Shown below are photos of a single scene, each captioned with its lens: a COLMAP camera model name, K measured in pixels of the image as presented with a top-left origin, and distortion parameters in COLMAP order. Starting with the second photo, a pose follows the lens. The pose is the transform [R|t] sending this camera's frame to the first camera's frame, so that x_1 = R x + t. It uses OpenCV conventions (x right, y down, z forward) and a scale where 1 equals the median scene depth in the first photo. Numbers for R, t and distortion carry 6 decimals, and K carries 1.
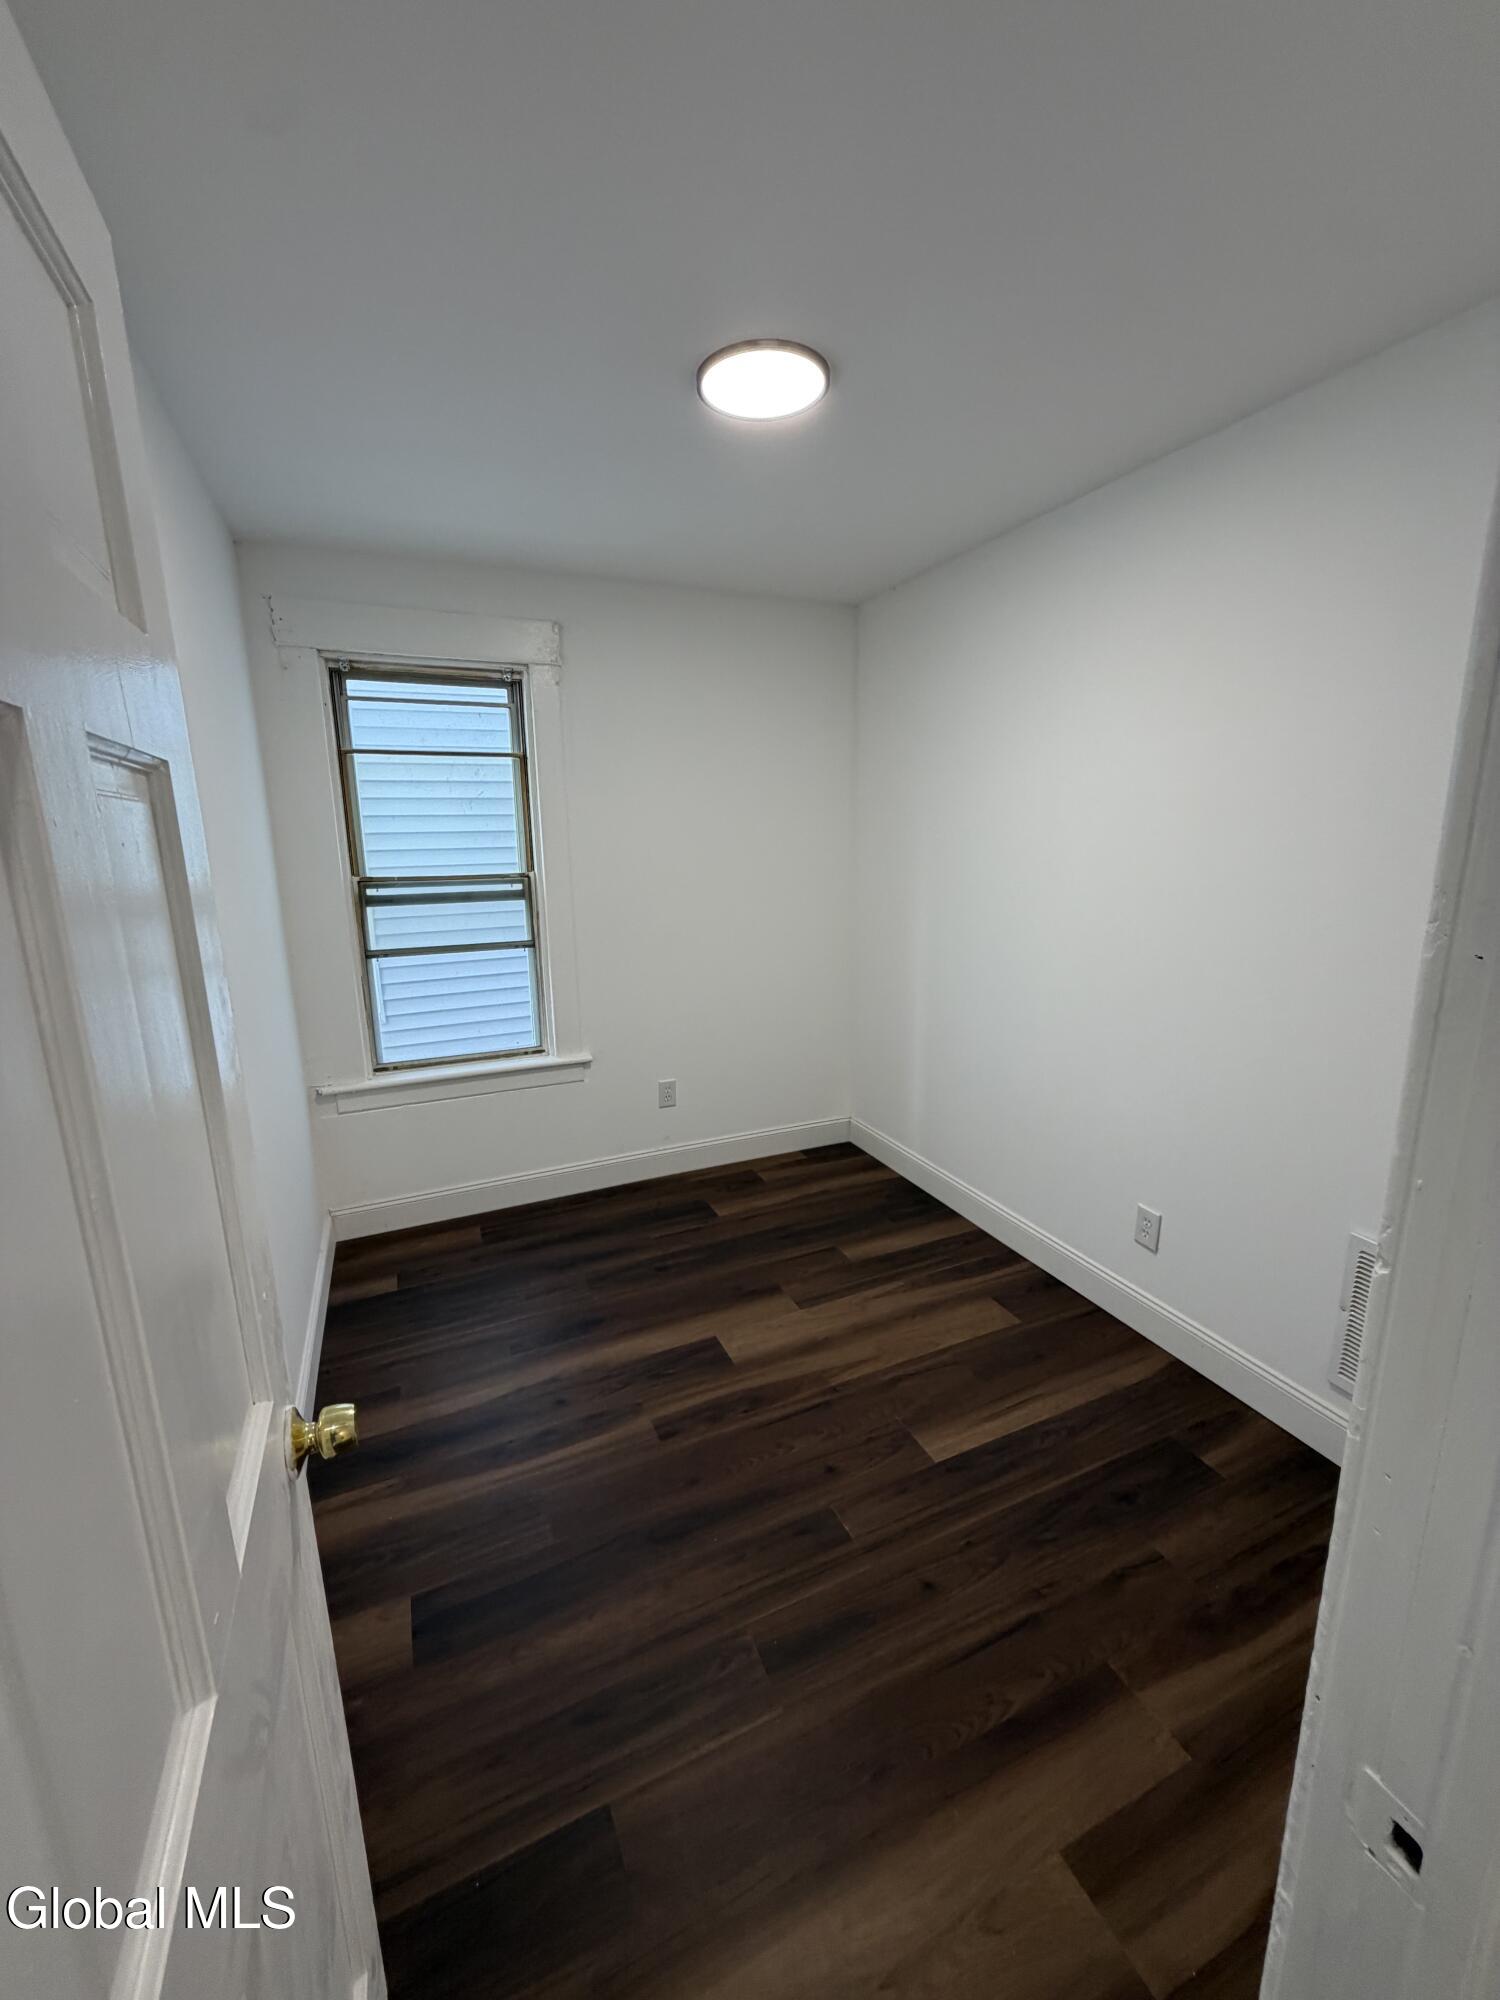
lens RADIAL K [[764.3, 0, 741.0], [0, 764.3, 996.4], [0, 0, 1]] dist [-0.000090, -0.000081]
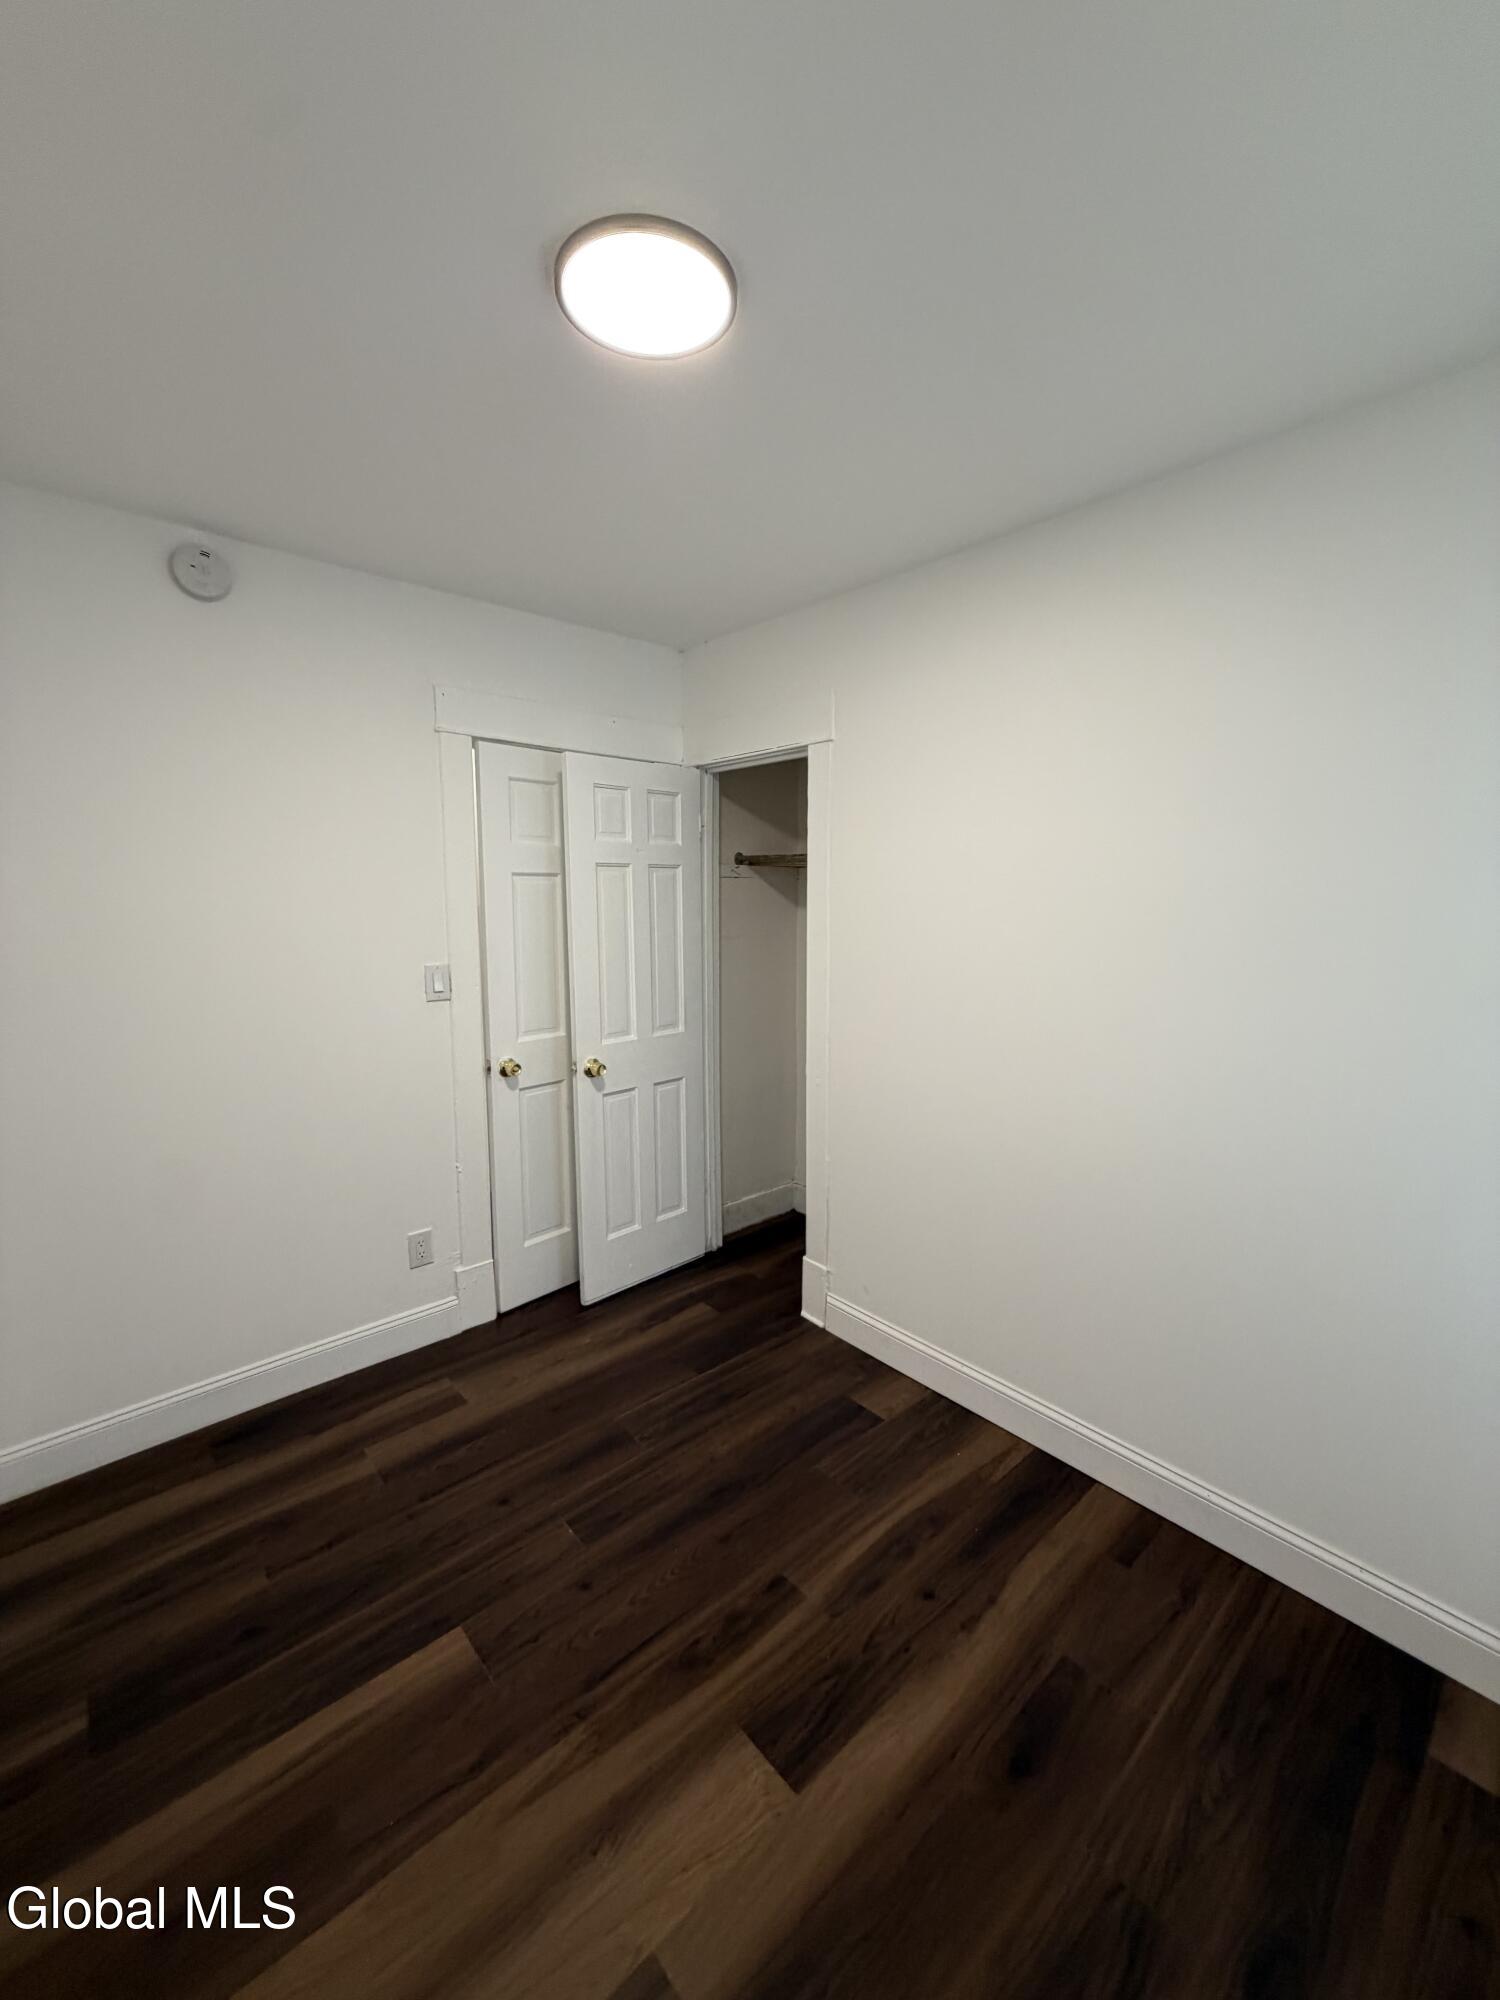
lens RADIAL K [[796.3, 0, 750.2], [0, 796.3, 995.8], [0, 0, 1]] dist [-0.000049, -0.000228]
pose [[-0.949976, 0.058517, -0.306792, 0.173134], [-0.053424, 0.937368, 0.344219, -0.362756], [0.307720, 0.343390, -0.887351, 1.595955]]
